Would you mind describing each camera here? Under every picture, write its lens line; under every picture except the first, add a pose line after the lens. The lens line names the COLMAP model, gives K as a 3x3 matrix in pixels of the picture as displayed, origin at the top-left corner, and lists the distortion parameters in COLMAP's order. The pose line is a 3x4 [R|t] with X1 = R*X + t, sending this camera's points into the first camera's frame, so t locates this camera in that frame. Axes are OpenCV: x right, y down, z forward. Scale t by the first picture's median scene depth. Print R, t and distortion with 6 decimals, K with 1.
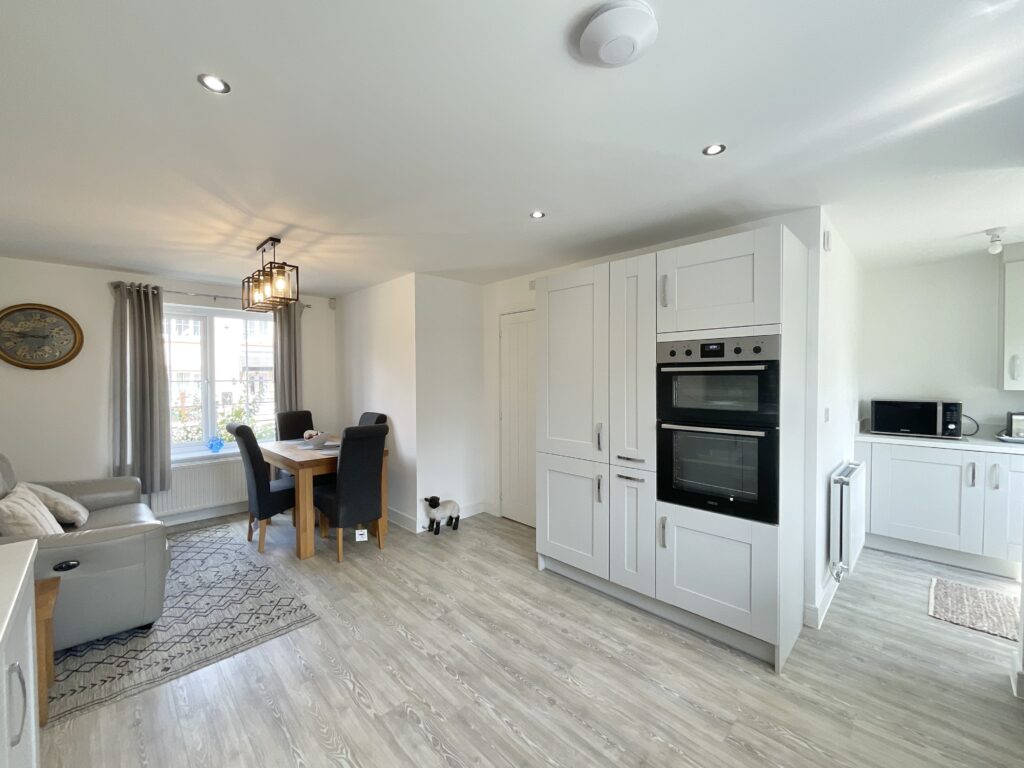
lens RADIAL K [[418.2, 0, 512.0], [0, 418.2, 381.0], [0, 0, 1]] dist [-0.002841, 0.000874]
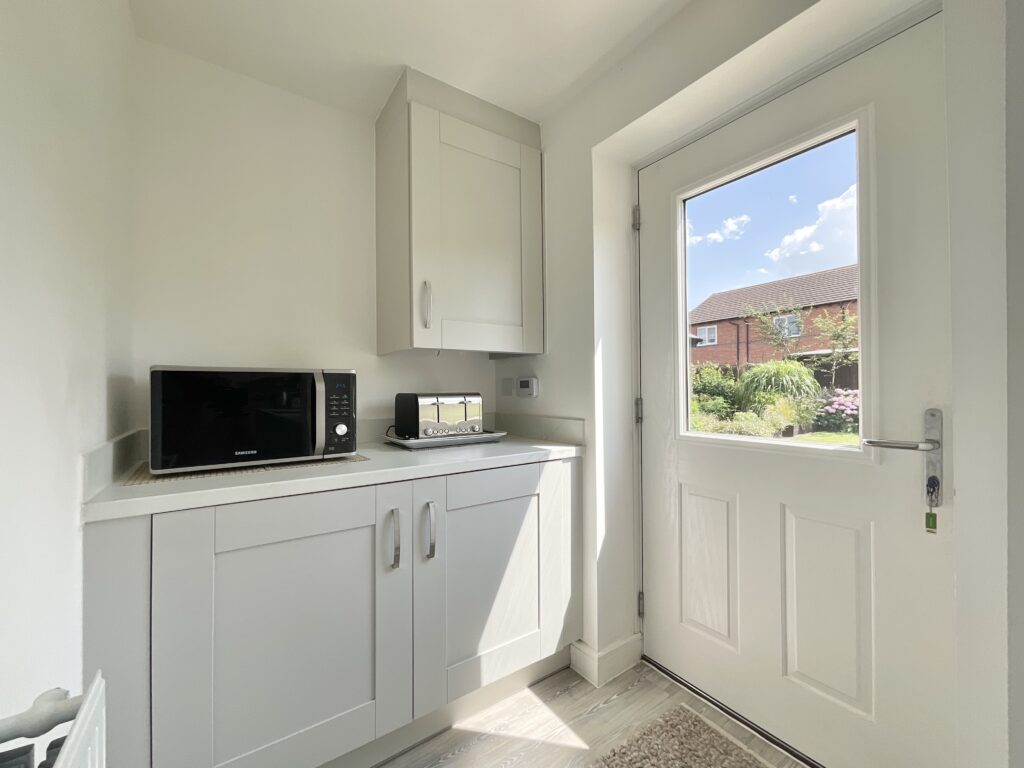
lens RADIAL K [[418.2, 0, 517.4], [0, 418.2, 388.7], [0, 0, 1]] dist [-0.002841, 0.000874]
pose [[0.151825, 0.009239, 0.988364, 0.661148], [0.019001, 0.999744, -0.012265, 0.076406], [-0.988225, 0.020642, 0.151611, 0.759471]]
